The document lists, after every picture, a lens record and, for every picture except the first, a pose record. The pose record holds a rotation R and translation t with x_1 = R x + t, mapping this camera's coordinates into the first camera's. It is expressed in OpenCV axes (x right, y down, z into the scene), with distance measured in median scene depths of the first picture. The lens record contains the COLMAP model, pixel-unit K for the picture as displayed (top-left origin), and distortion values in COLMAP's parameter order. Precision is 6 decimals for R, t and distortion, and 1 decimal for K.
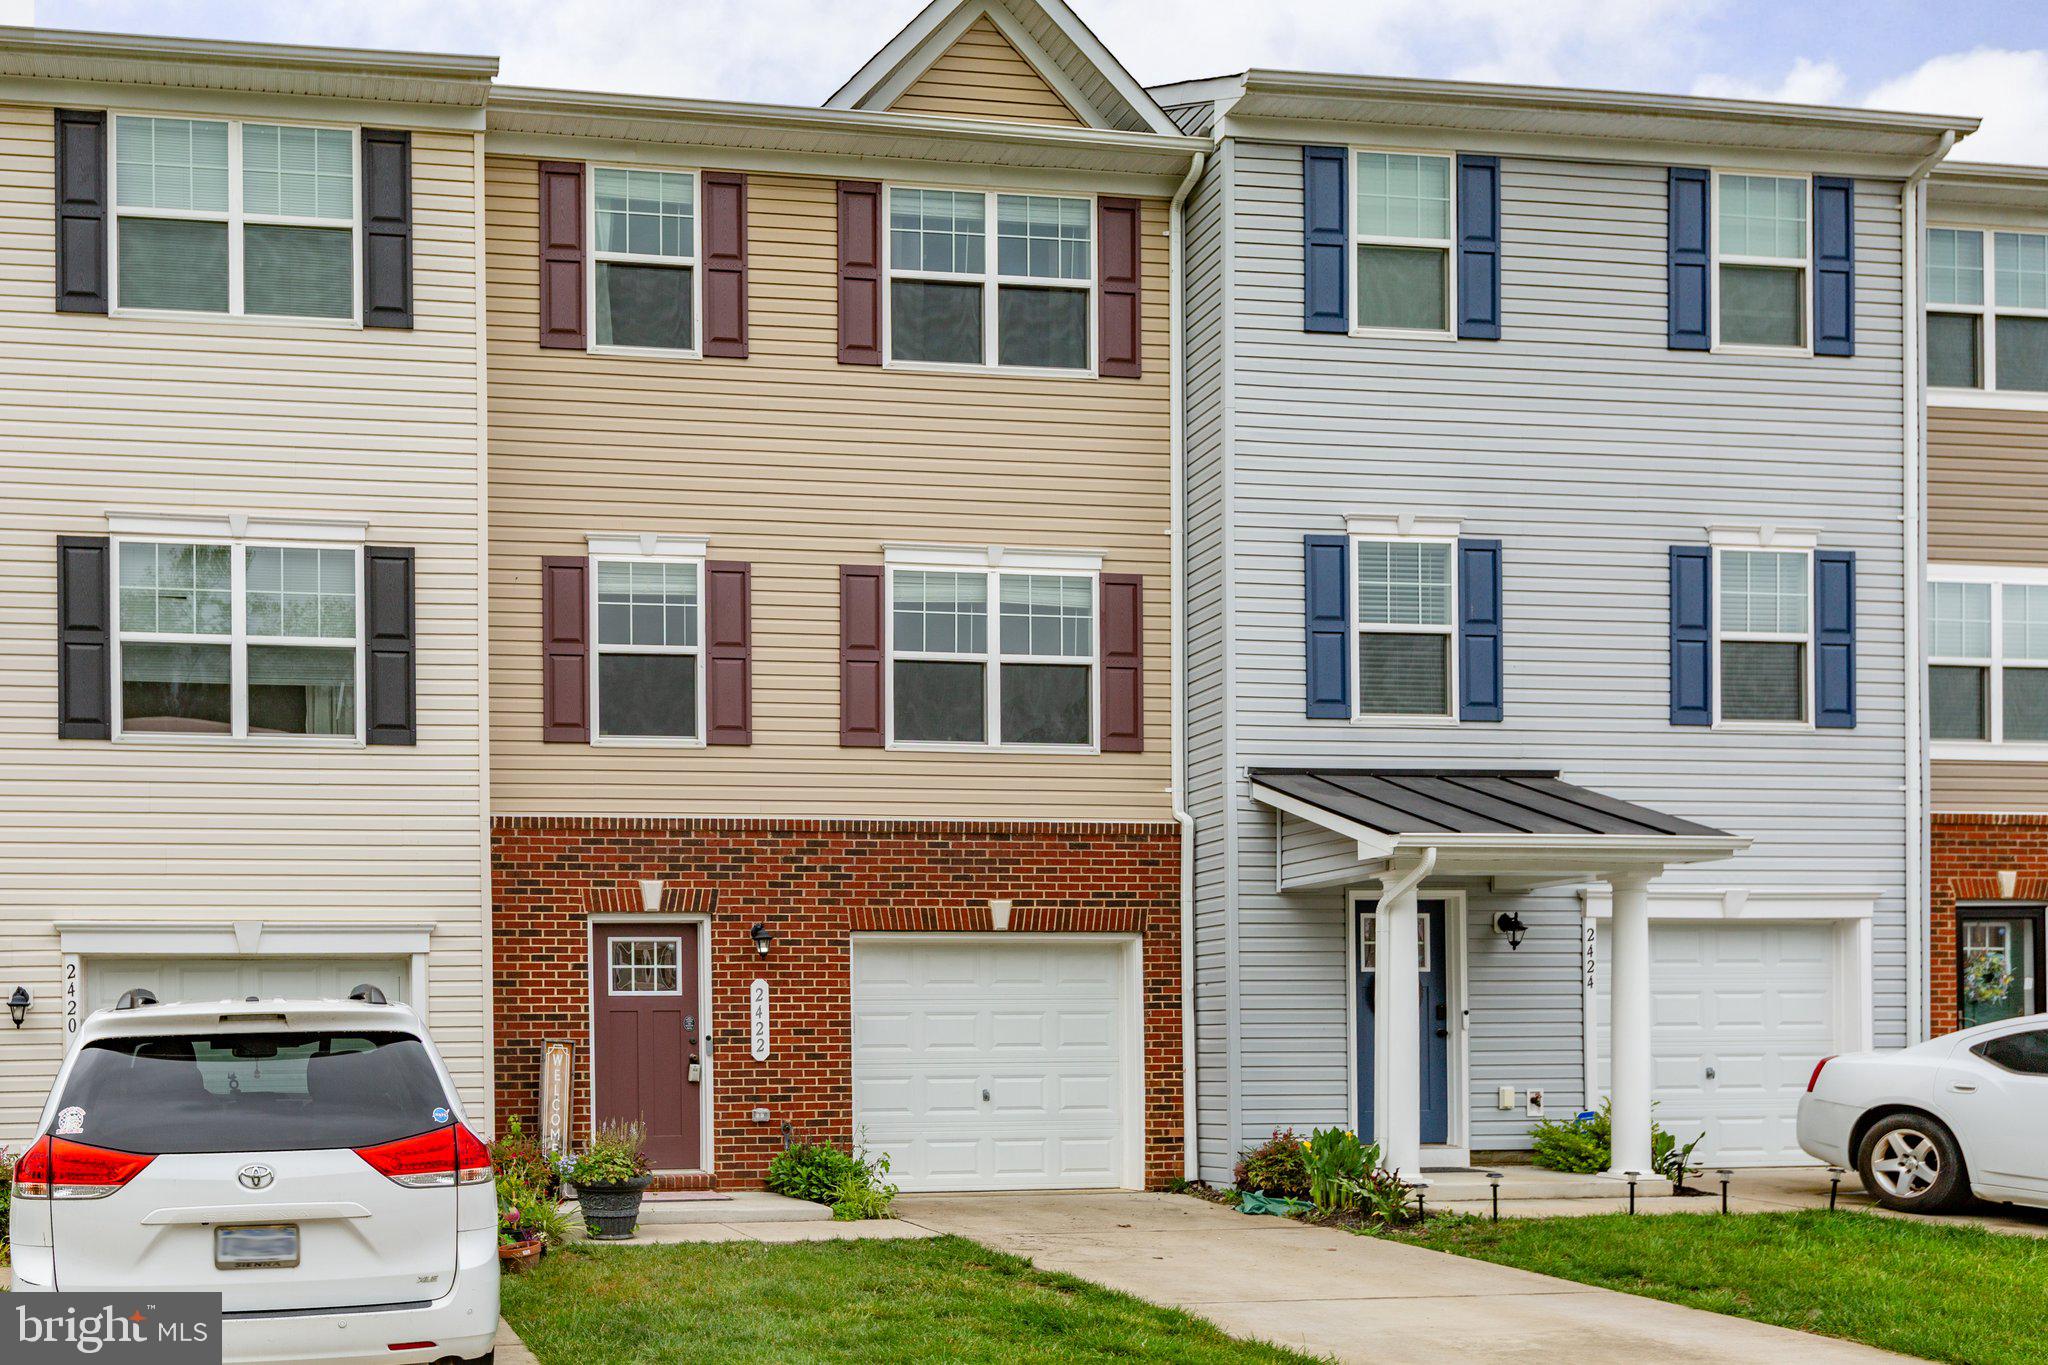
lens RADIAL K [[2993.0, 0, 1023.7], [0, 2993.0, 695.7], [0, 0, 1]] dist [0.031012, 0.000000]
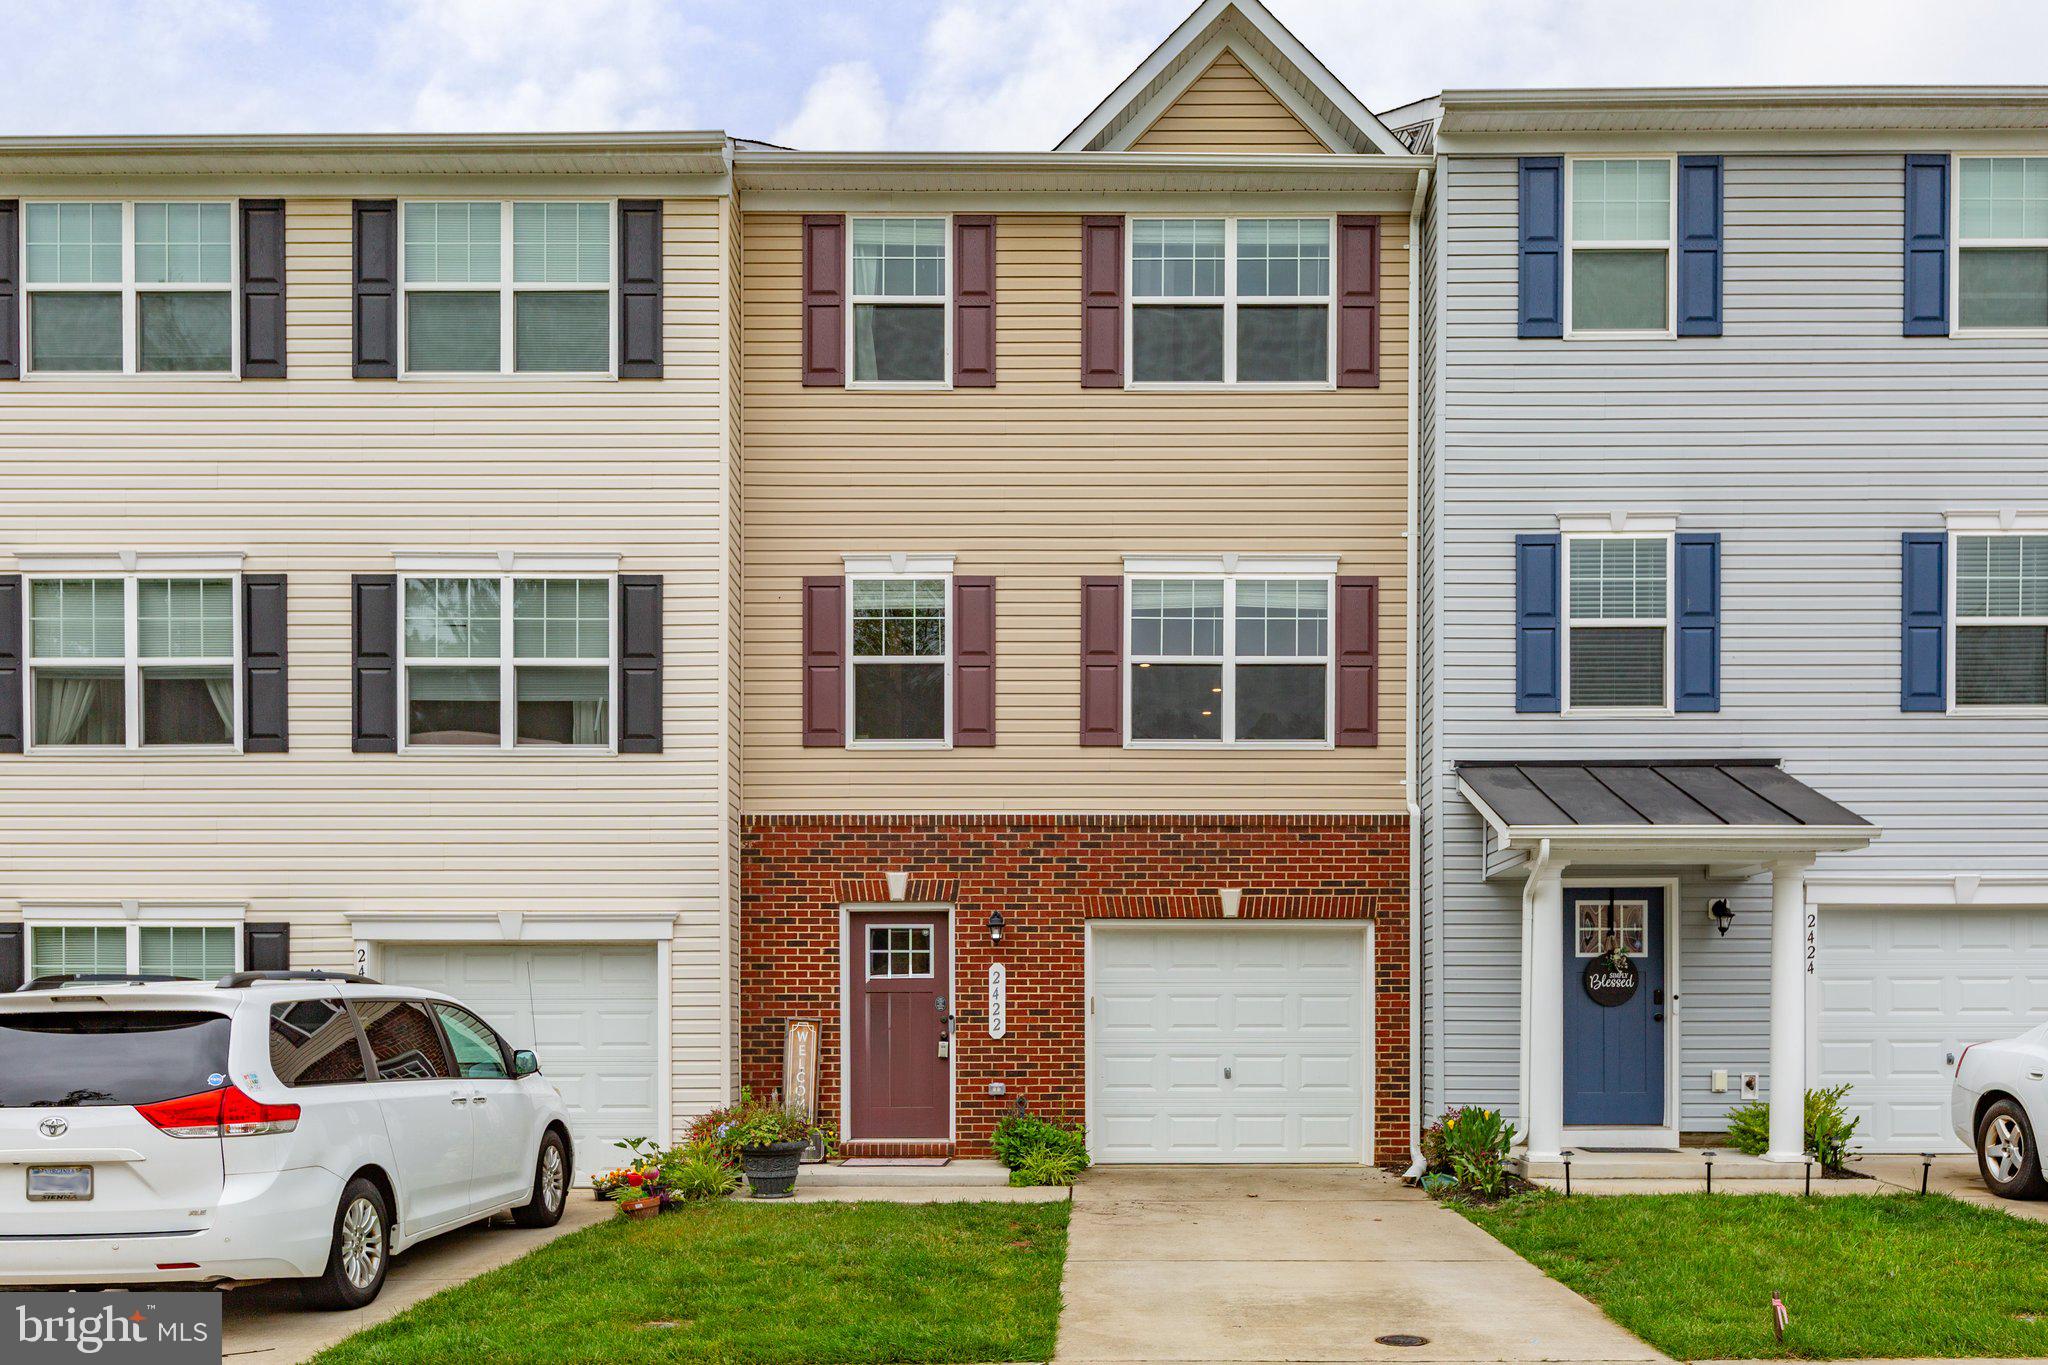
lens RADIAL K [[2993.0, 0, 1024.6], [0, 2993.0, 675.1], [0, 0, 1]] dist [0.031012, 0.000000]
pose [[0.973562, -0.020322, -0.227519, 0.165867], [0.020308, 0.999791, -0.002402, -0.006331], [0.227520, -0.002282, 0.973771, -0.047992]]
